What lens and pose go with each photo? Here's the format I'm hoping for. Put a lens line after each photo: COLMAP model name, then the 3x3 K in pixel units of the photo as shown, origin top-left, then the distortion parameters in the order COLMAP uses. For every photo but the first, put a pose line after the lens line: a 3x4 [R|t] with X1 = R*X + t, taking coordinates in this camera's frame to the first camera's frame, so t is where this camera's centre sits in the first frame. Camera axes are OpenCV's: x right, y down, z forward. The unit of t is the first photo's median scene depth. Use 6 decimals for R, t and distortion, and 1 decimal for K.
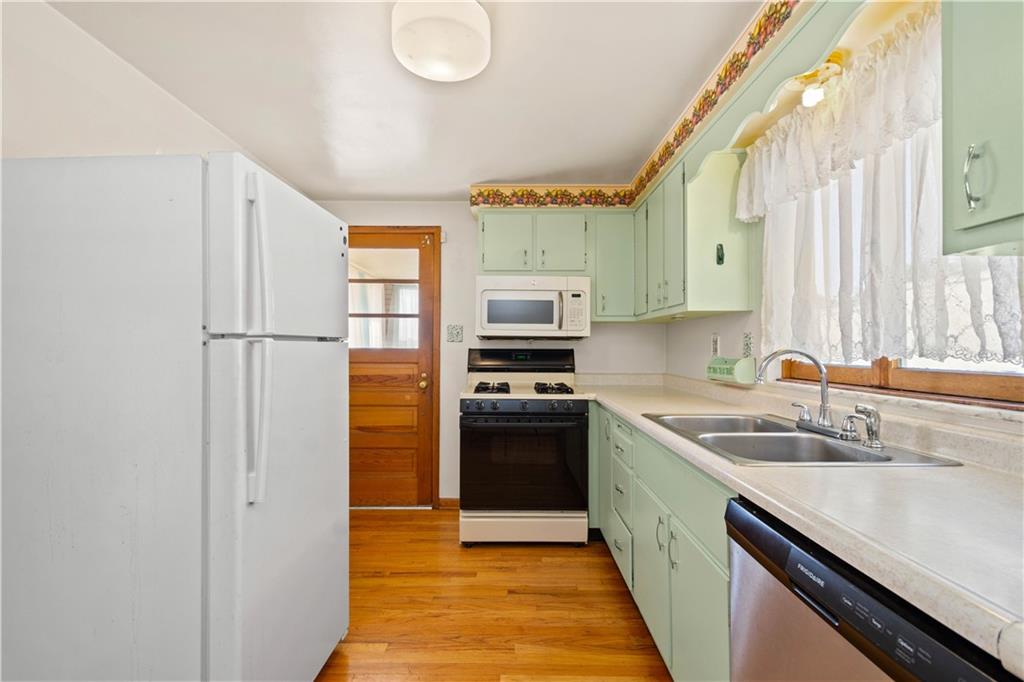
lens RADIAL K [[449.8, 0, 512.6], [0, 449.8, 343.9], [0, 0, 1]] dist [0.015658, -0.002241]
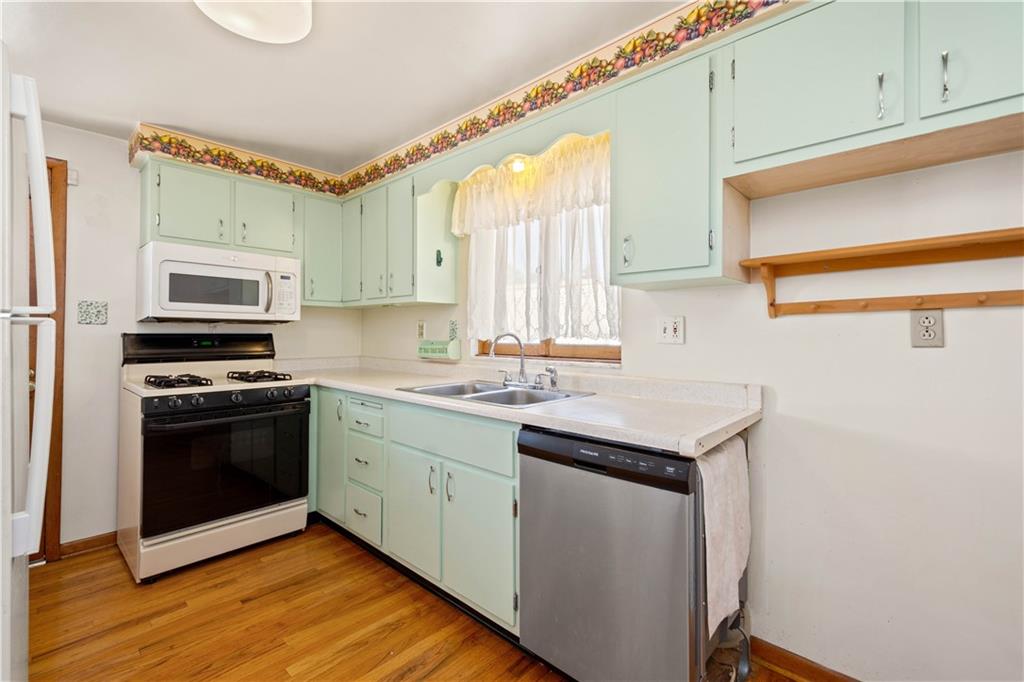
lens RADIAL K [[449.8, 0, 513.3], [0, 449.8, 332.9], [0, 0, 1]] dist [0.015658, -0.002241]
pose [[0.679975, -0.000002, 0.733235, -0.265524], [-0.006258, 0.999964, 0.005806, 0.001671], [-0.733209, -0.008537, 0.679950, -0.009123]]
